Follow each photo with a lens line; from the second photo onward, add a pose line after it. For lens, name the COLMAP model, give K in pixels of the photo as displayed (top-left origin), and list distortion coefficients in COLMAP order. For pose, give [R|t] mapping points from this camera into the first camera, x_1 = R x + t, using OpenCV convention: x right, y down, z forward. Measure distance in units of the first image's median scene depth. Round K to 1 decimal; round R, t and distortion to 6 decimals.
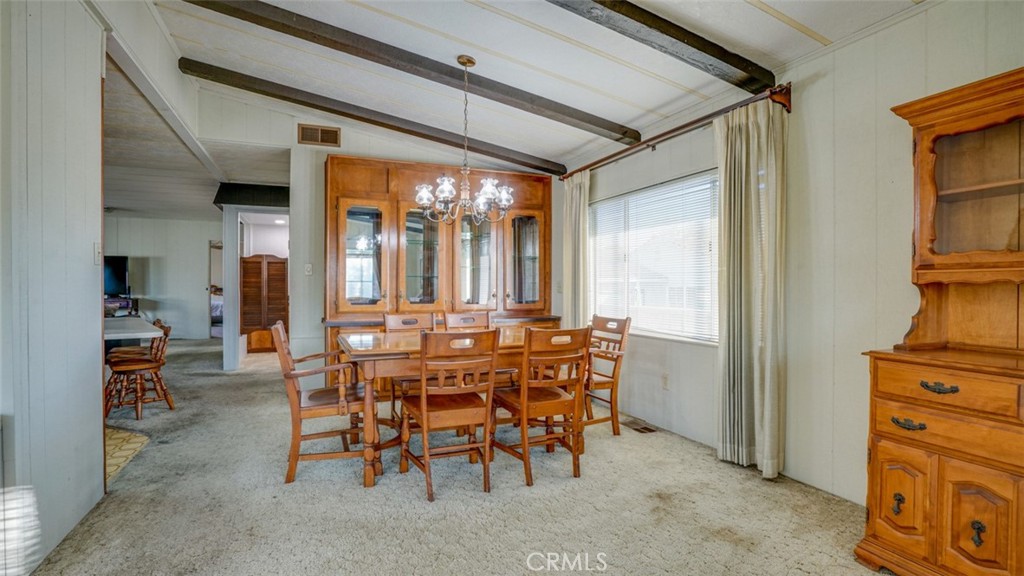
lens RADIAL K [[476.1, 0, 507.9], [0, 476.1, 286.3], [0, 0, 1]] dist [-0.041891, 0.005959]
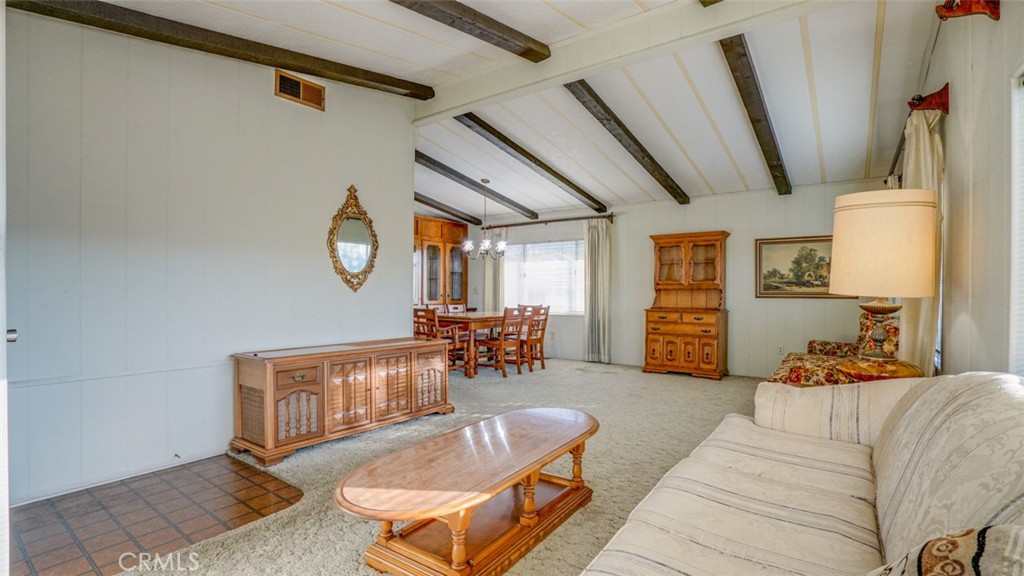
lens RADIAL K [[476.1, 0, 512.9], [0, 476.1, 288.4], [0, 0, 1]] dist [-0.041891, 0.005959]
pose [[0.864199, 0.006052, 0.503114, -1.880049], [-0.002000, 0.999961, -0.008593, 0.020128], [-0.503146, 0.006420, 0.864177, -1.573433]]
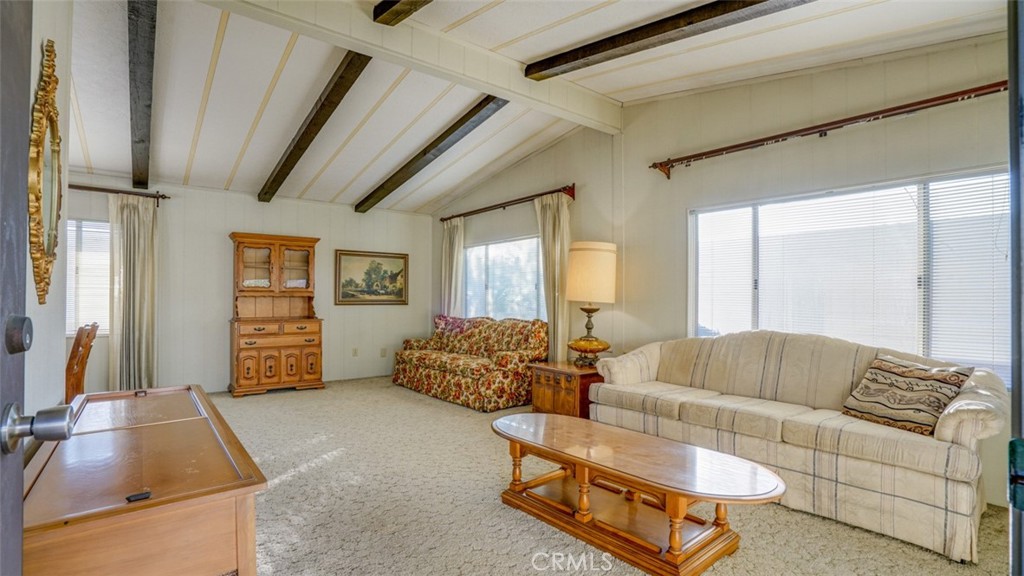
lens RADIAL K [[476.1, 0, 517.5], [0, 476.1, 287.0], [0, 0, 1]] dist [-0.041891, 0.005959]
pose [[-0.262891, 0.024659, 0.964510, -2.506180], [0.002641, 0.999688, -0.024838, 0.011462], [-0.964822, -0.003983, -0.262875, 0.113635]]
